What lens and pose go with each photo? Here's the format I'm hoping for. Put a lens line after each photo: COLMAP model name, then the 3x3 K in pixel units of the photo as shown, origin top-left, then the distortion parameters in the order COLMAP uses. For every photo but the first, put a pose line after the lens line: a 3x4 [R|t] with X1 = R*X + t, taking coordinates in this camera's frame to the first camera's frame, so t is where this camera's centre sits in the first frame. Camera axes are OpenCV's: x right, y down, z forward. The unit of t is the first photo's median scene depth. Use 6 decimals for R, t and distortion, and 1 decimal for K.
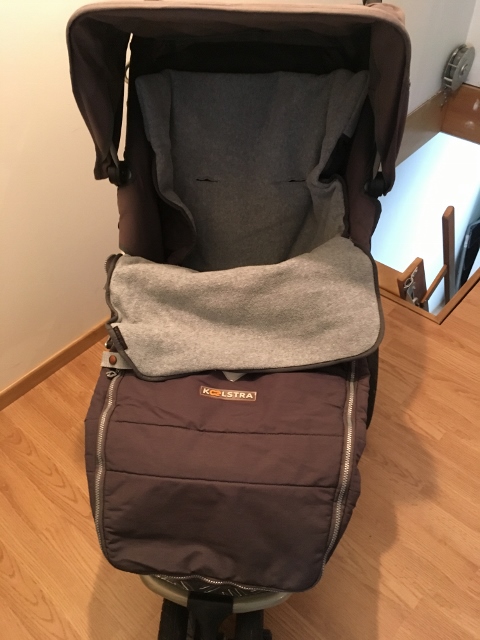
lens RADIAL K [[557.1, 0, 240.0], [0, 557.1, 320.0], [0, 0, 1]] dist [0.065713, -0.120432]
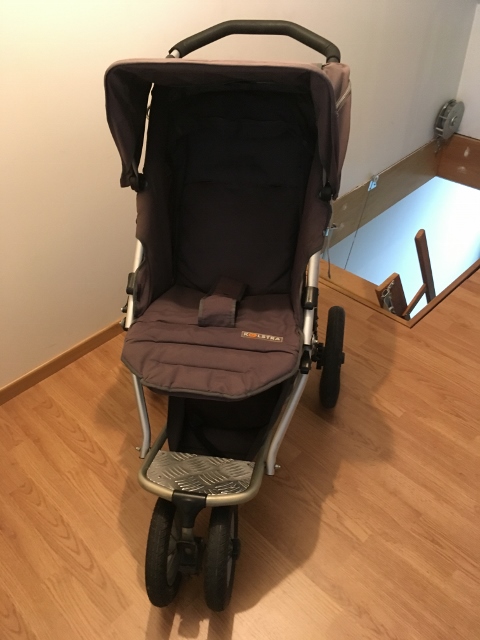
lens RADIAL K [[557.1, 0, 240.0], [0, 557.1, 320.0], [0, 0, 1]] dist [0.065713, -0.120432]
pose [[0.998192, 0.029110, -0.052580, 0.077980], [-0.033666, 0.995557, -0.087941, 0.128285], [0.049786, 0.089552, 0.994737, -0.213021]]
